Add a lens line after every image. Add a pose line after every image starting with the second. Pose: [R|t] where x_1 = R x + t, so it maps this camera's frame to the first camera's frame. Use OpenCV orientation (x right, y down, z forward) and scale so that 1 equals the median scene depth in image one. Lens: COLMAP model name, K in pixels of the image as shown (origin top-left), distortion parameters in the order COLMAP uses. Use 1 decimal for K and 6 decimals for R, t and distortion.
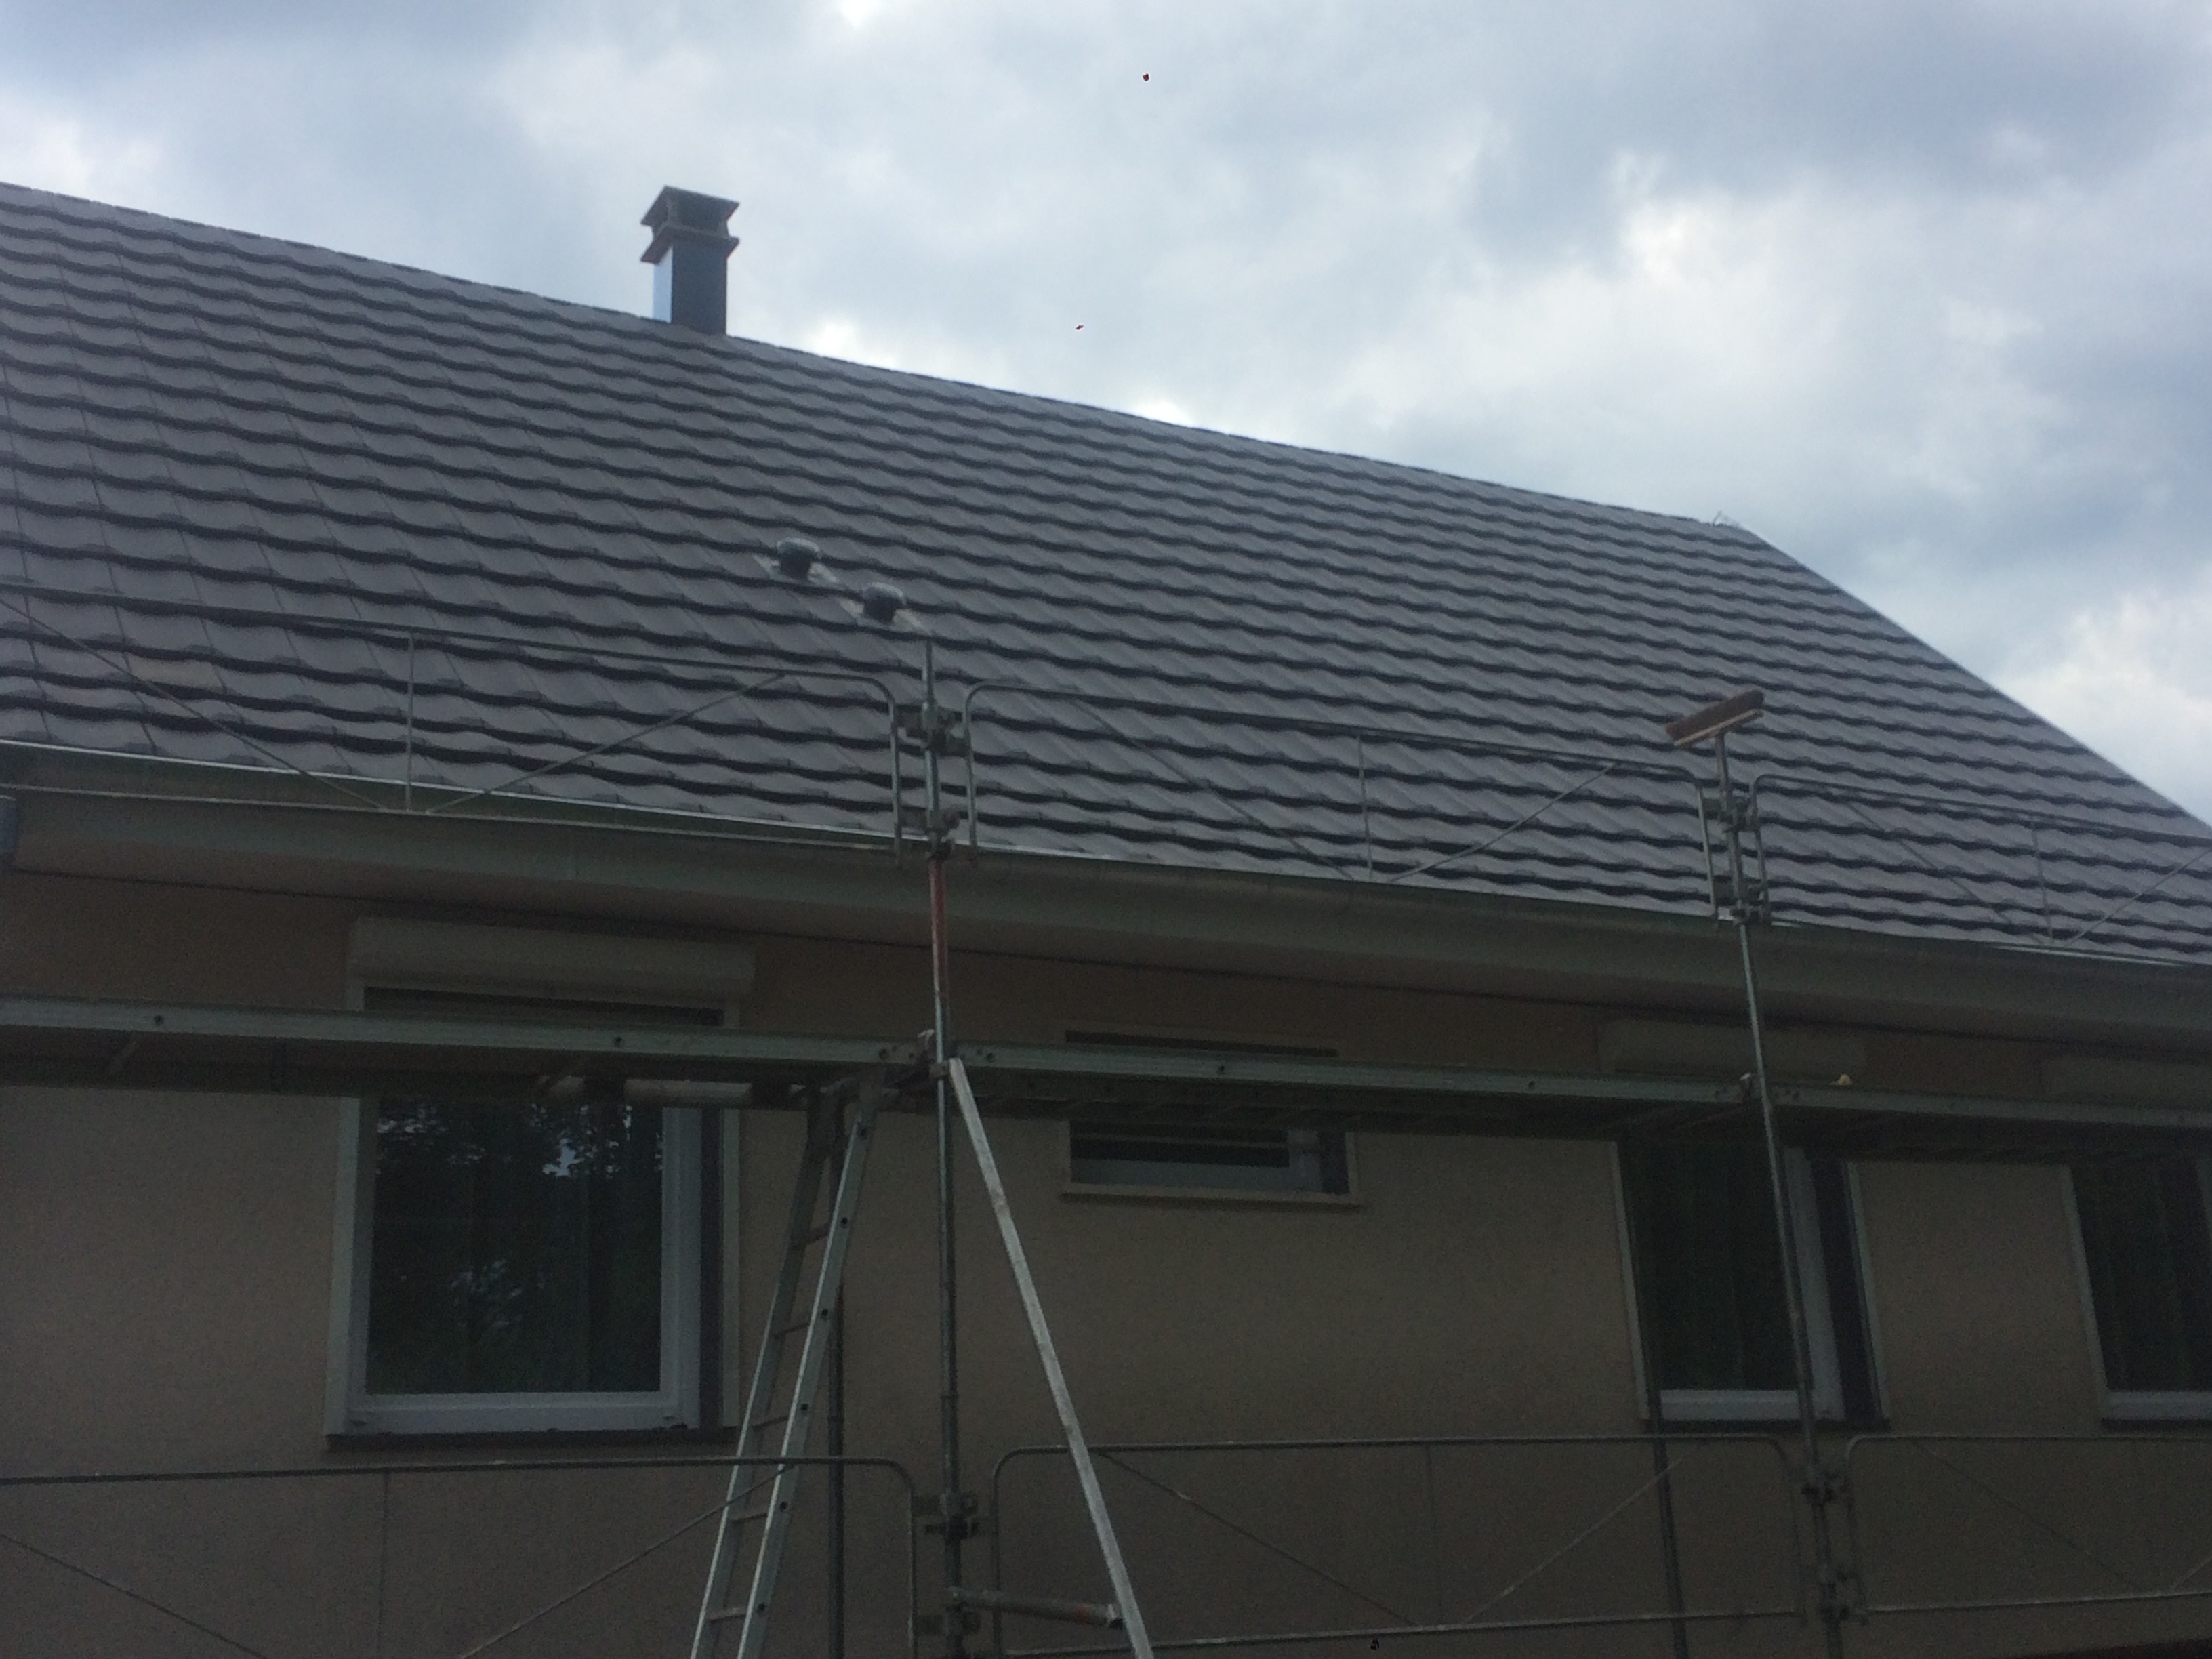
lens RADIAL K [[2643.4, 0, 1110.6], [0, 2643.4, 811.2], [0, 0, 1]] dist [0.045815, 0.000000]
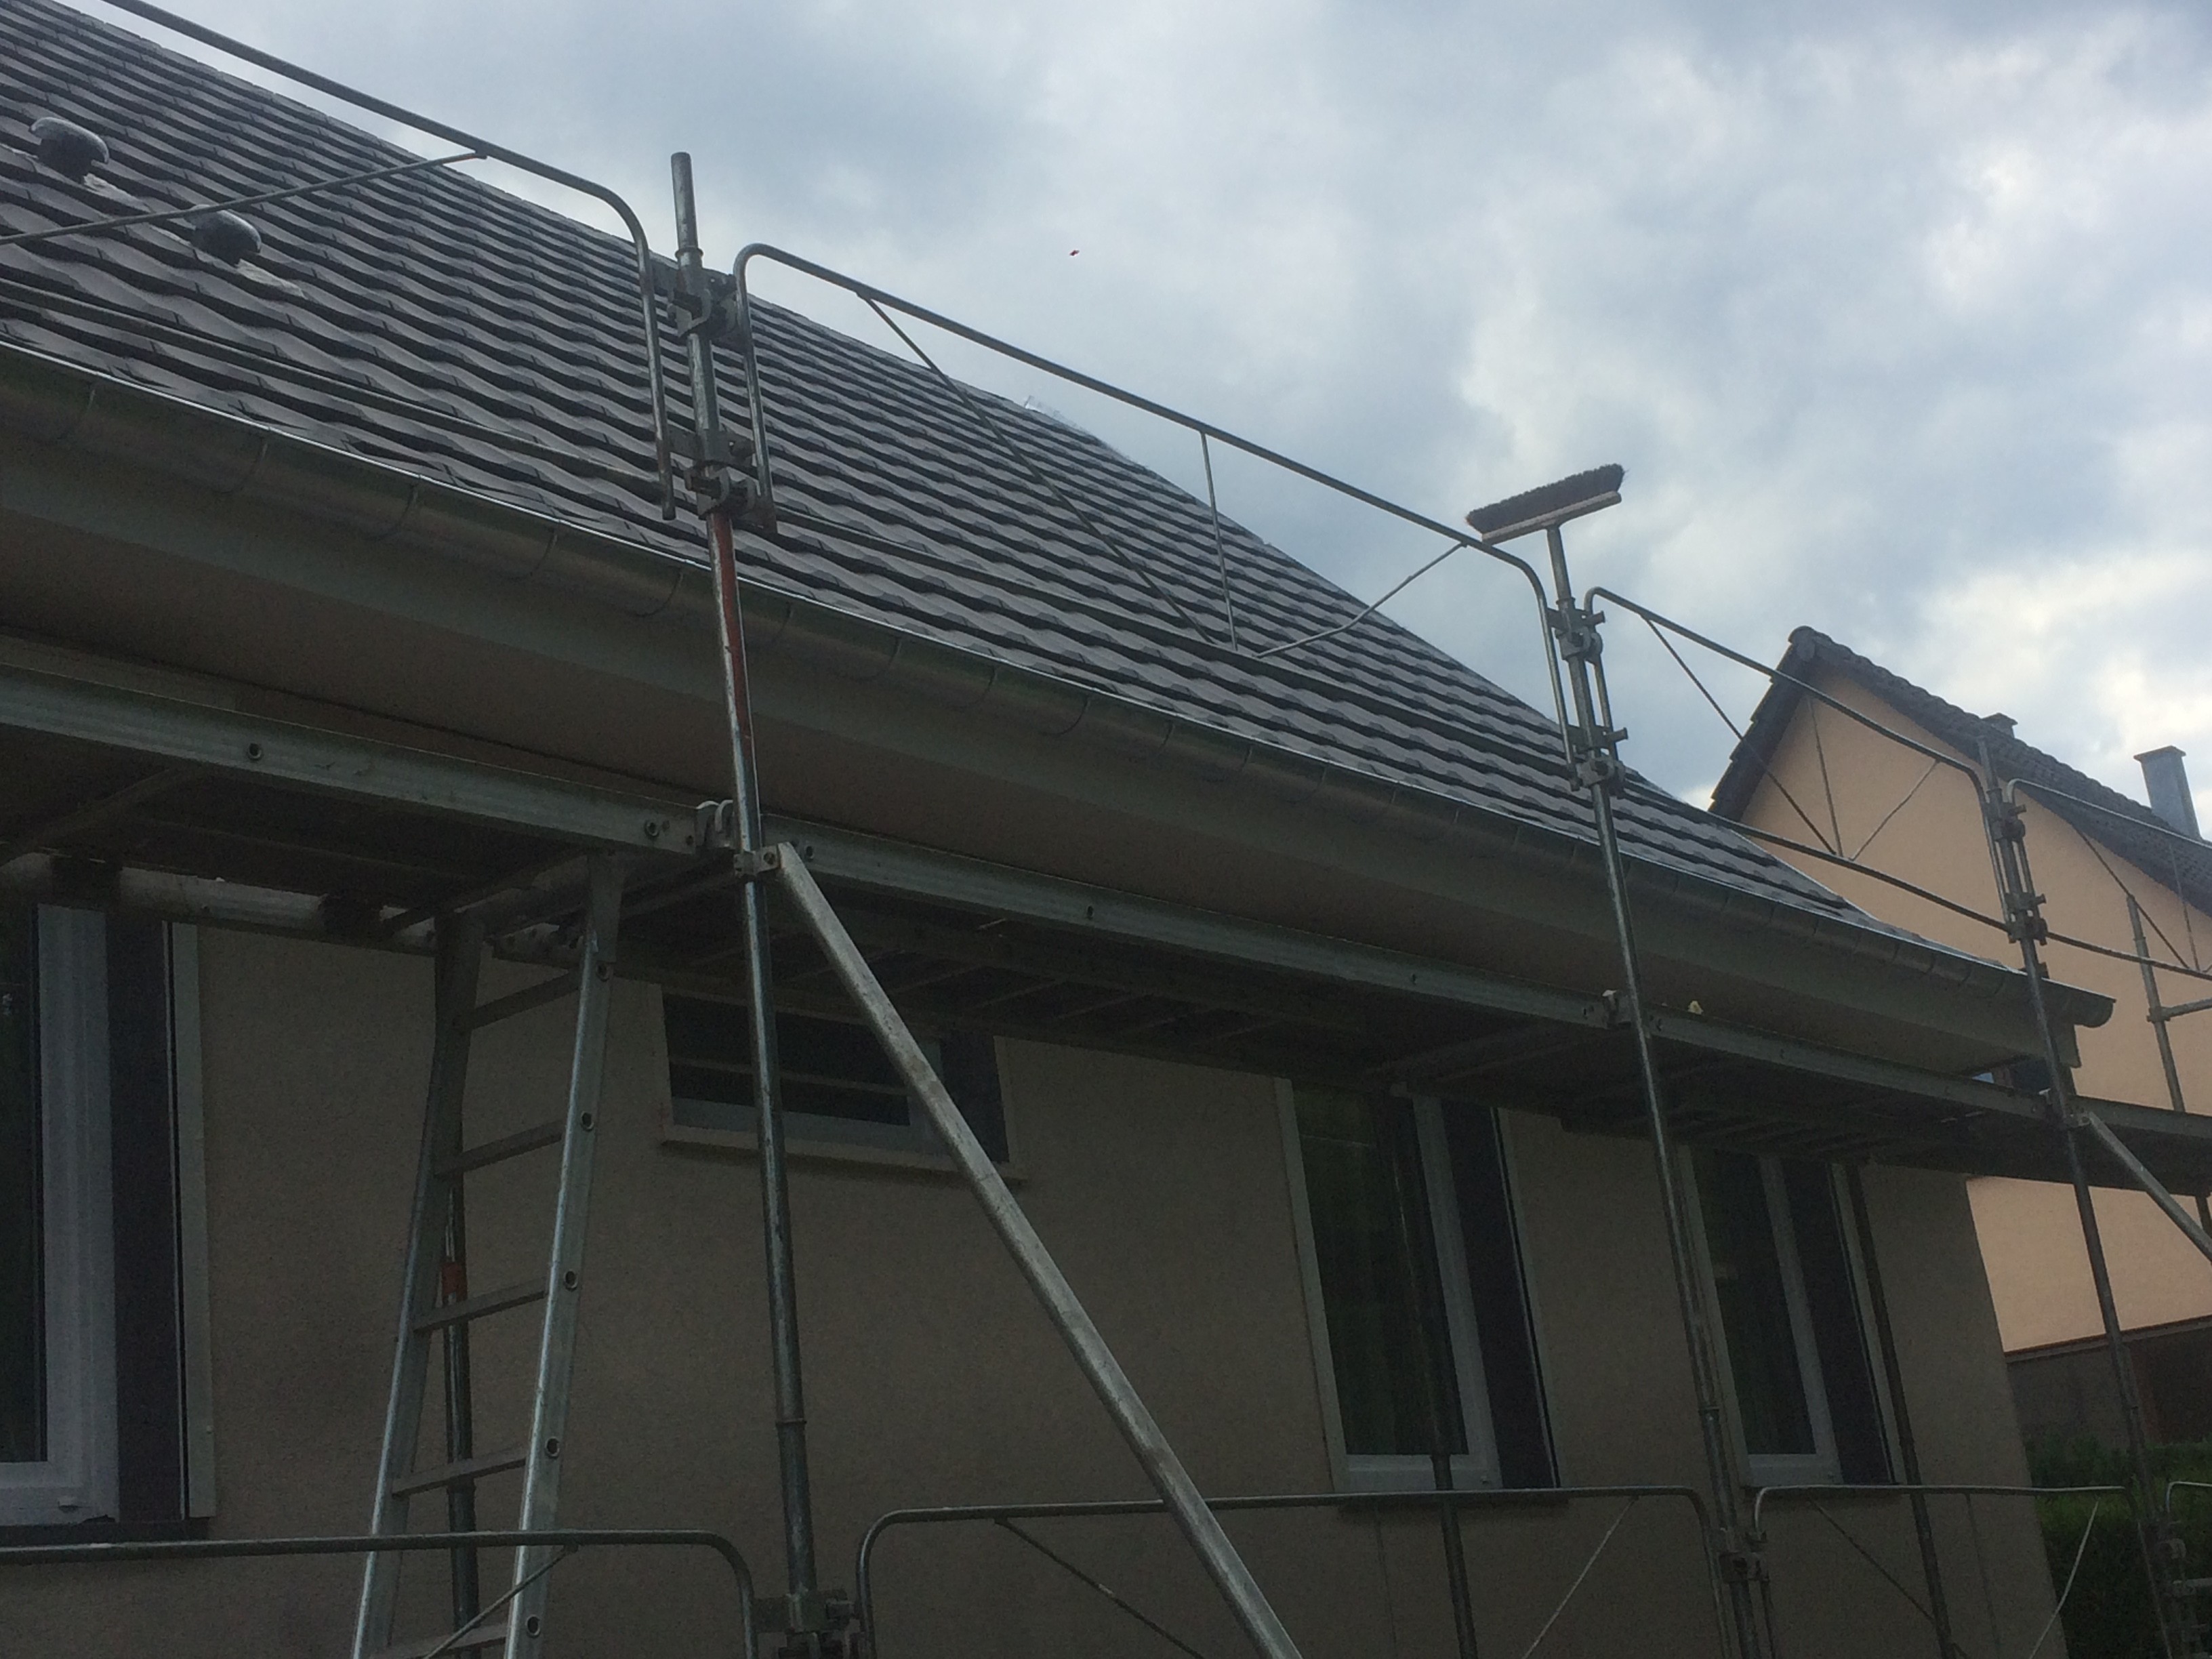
lens RADIAL K [[3060.6, 0, 1100.7], [0, 3060.6, 812.2], [0, 0, 1]] dist [0.005919, 0.000000]
pose [[0.903444, 0.068164, 0.423253, -0.230865], [-0.055200, 0.997556, -0.042829, 0.091244], [-0.425138, 0.015331, 0.904999, 0.298644]]
